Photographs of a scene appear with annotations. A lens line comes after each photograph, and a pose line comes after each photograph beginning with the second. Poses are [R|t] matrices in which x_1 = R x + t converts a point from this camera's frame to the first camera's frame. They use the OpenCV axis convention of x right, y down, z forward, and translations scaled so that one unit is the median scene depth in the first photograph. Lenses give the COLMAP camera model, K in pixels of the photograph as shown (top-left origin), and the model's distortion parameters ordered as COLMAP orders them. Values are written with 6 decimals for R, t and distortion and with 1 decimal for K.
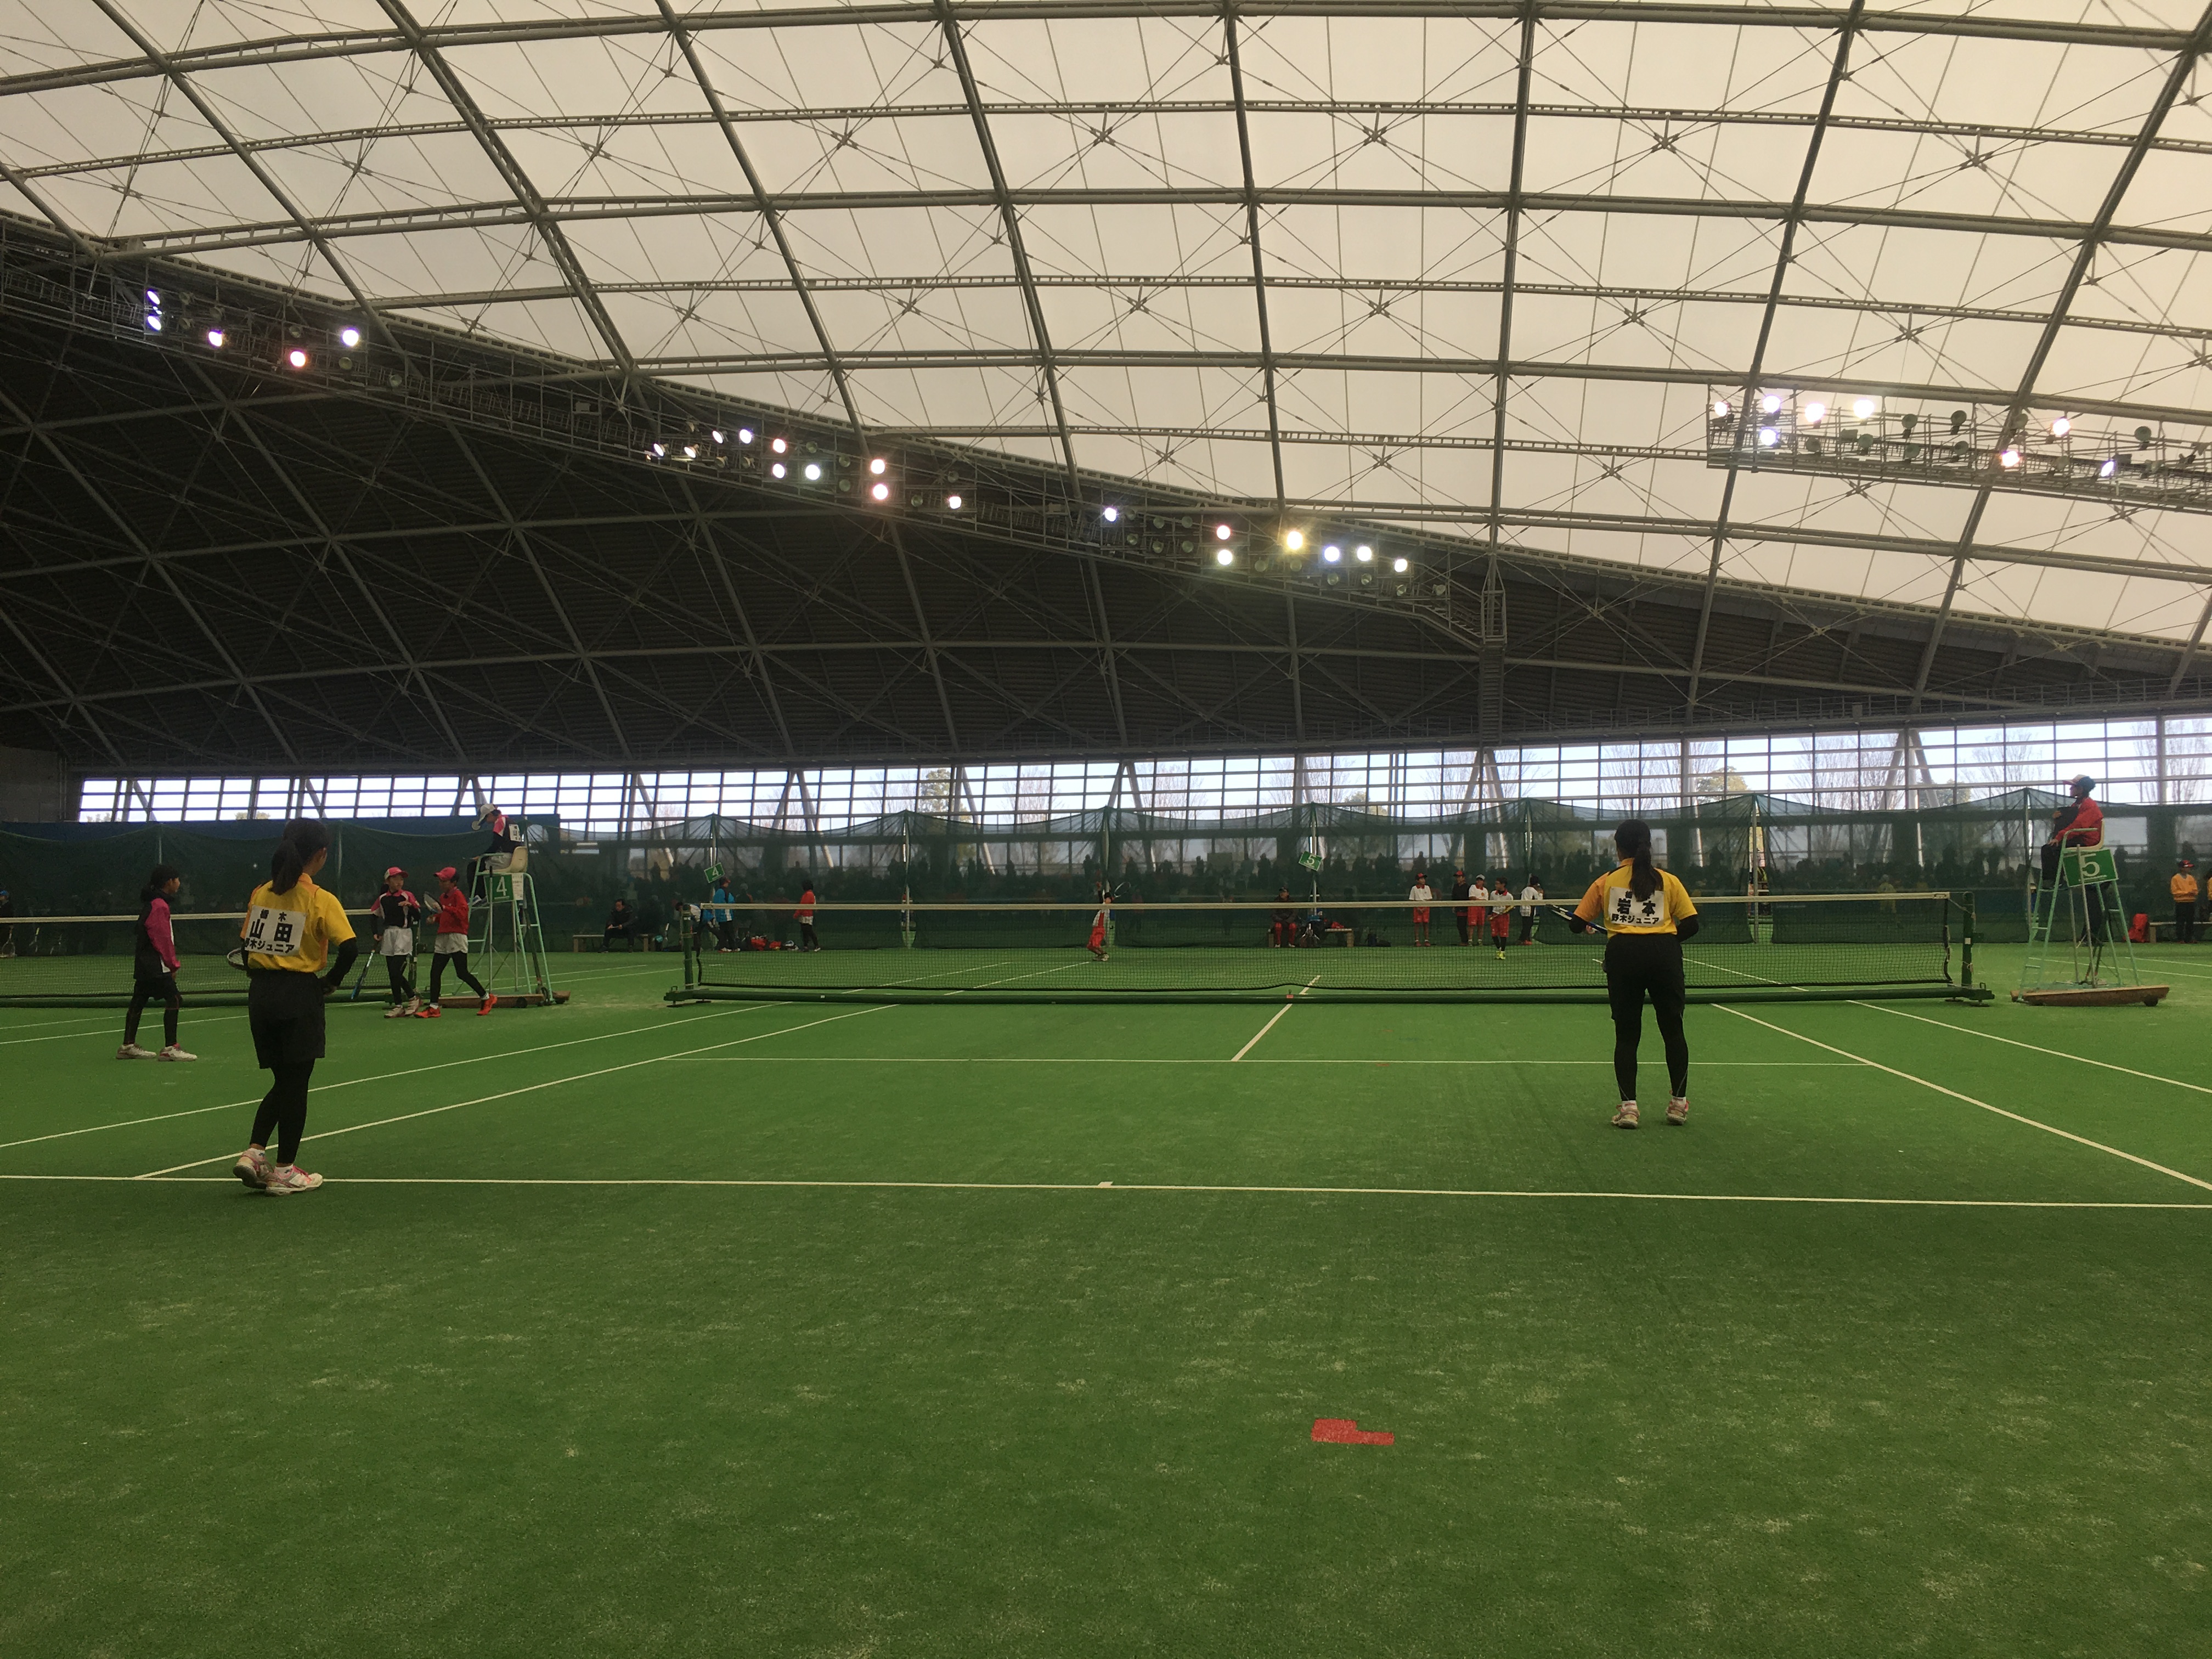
lens RADIAL K [[1845.1, 0, 1106.0], [0, 1845.1, 829.5], [0, 0, 1]] dist [0.090057, -0.123894]
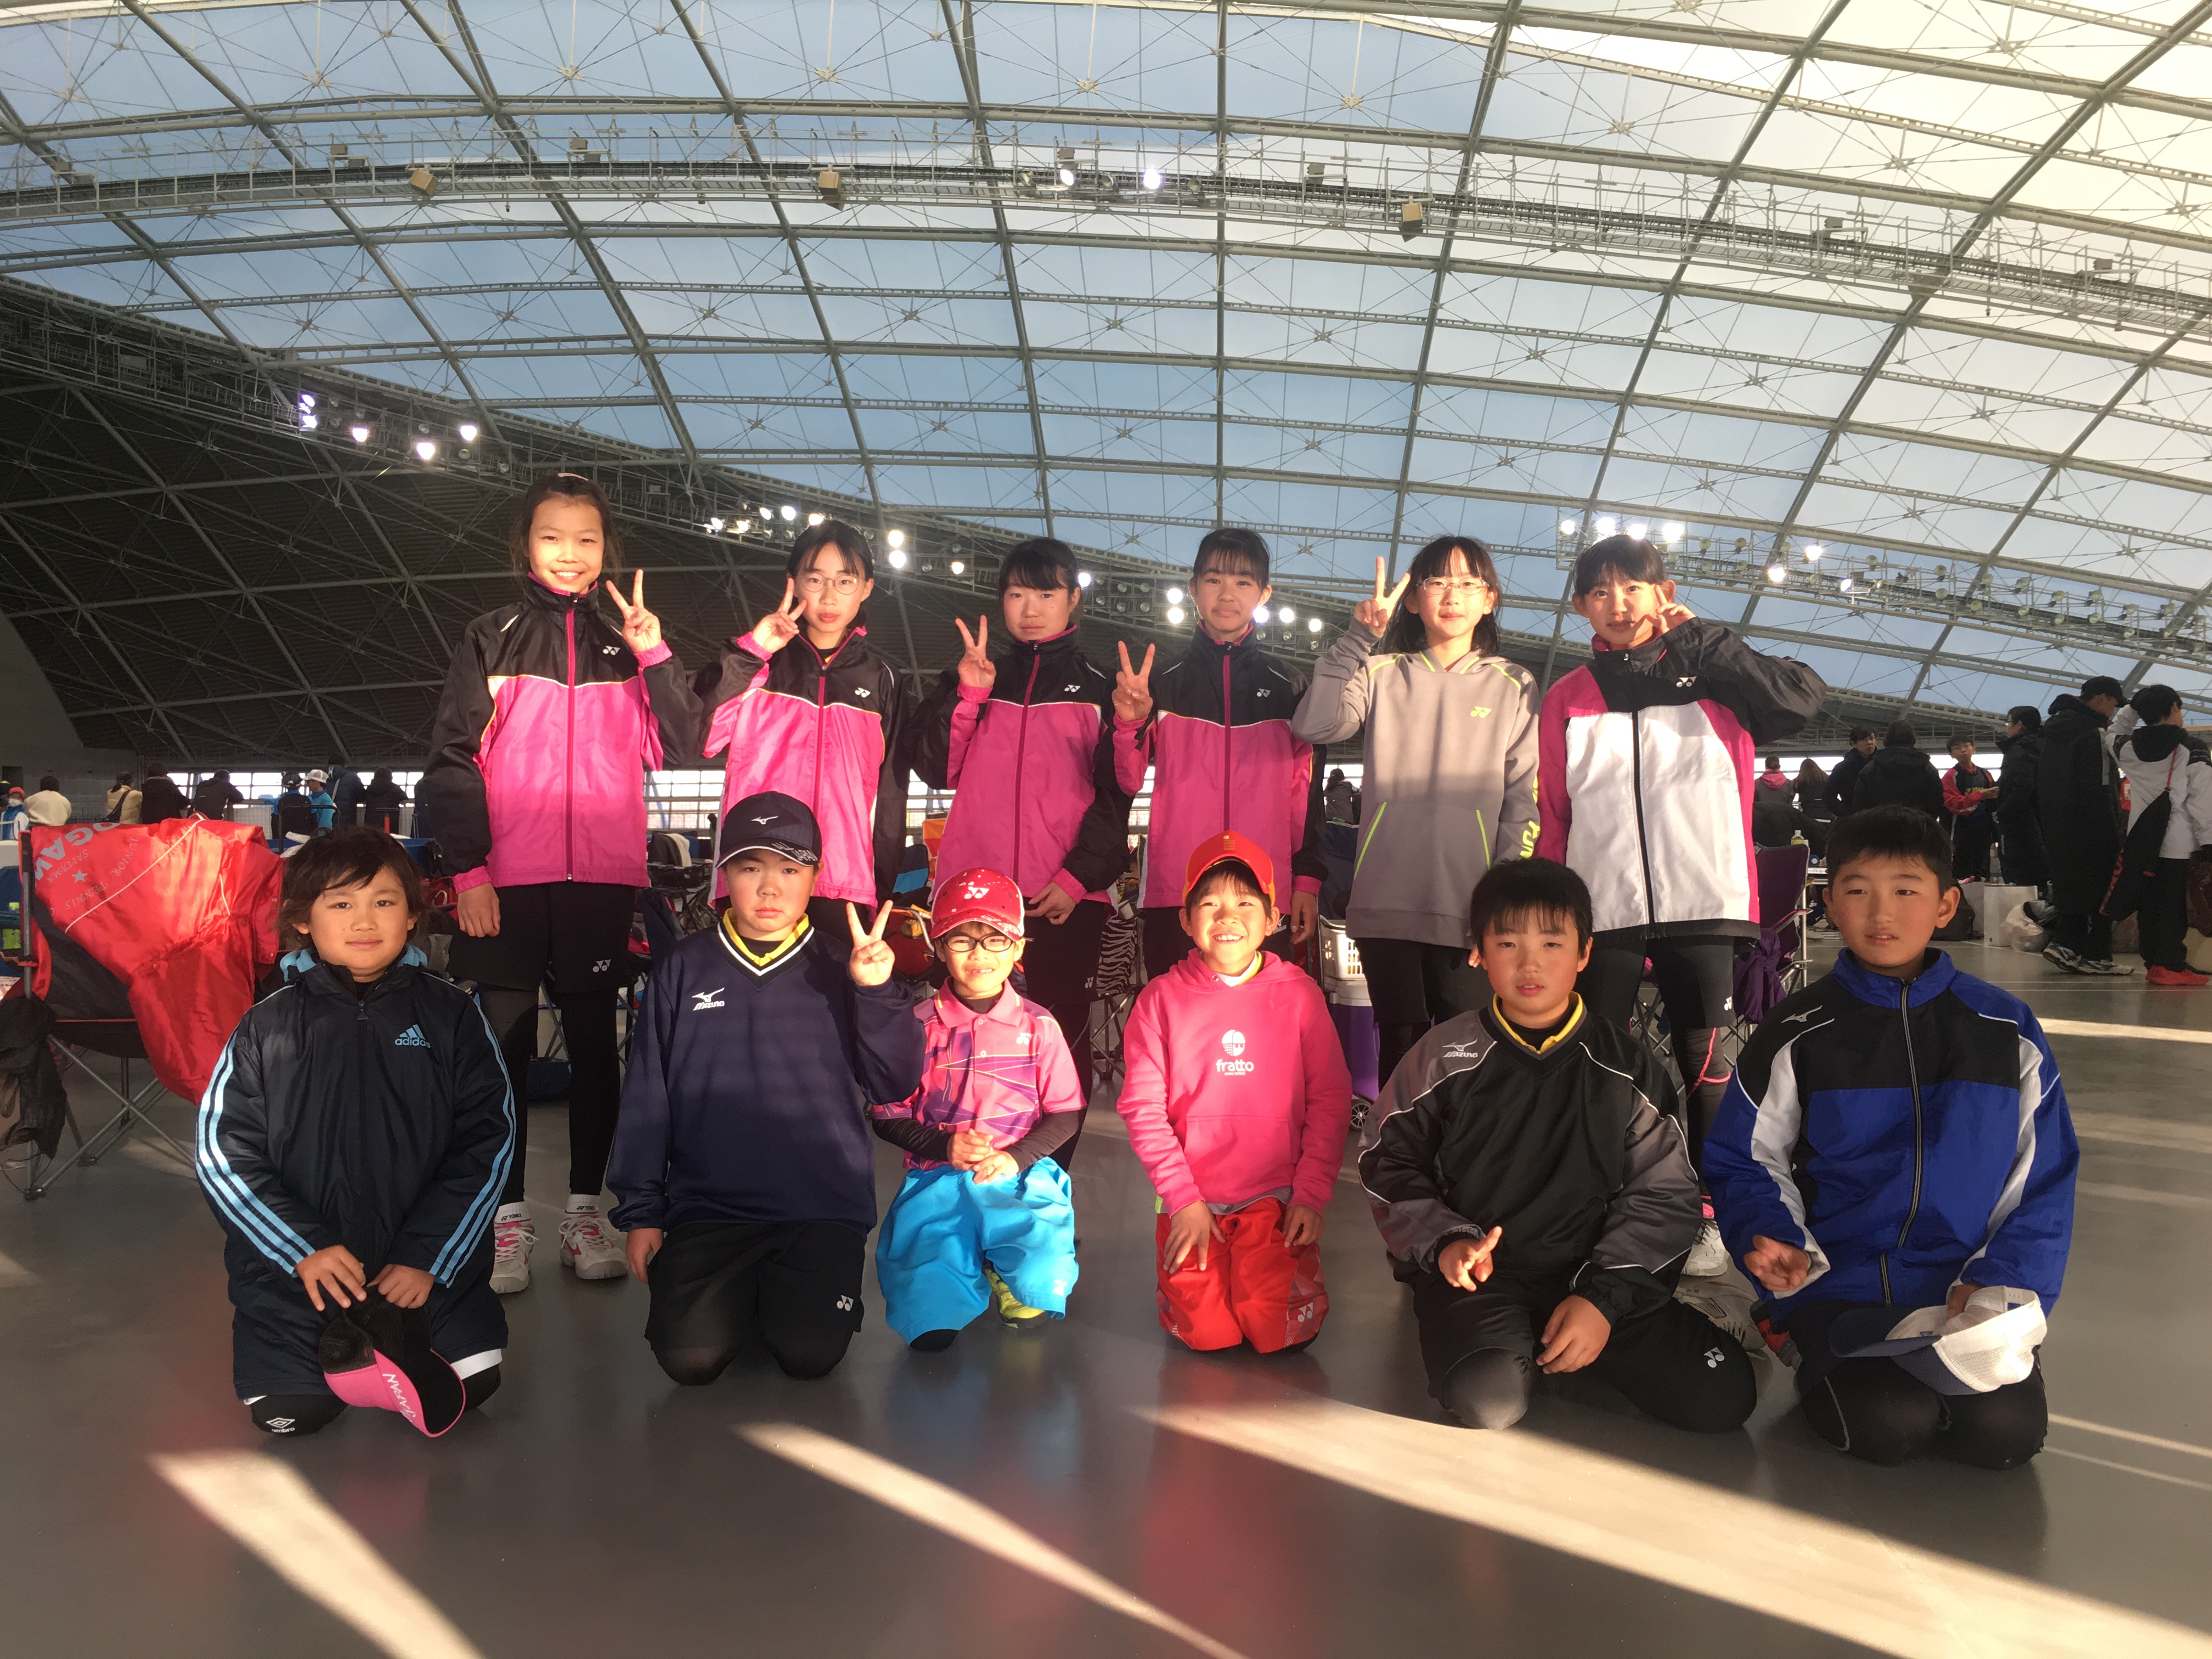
lens RADIAL K [[1845.1, 0, 1106.0], [0, 1845.1, 829.5], [0, 0, 1]] dist [0.090057, -0.123894]
pose [[0.995271, 0.002541, 0.097107, -0.109899], [-0.006644, 0.999097, 0.041959, -0.060013], [-0.096913, -0.042406, 0.994389, -0.255112]]
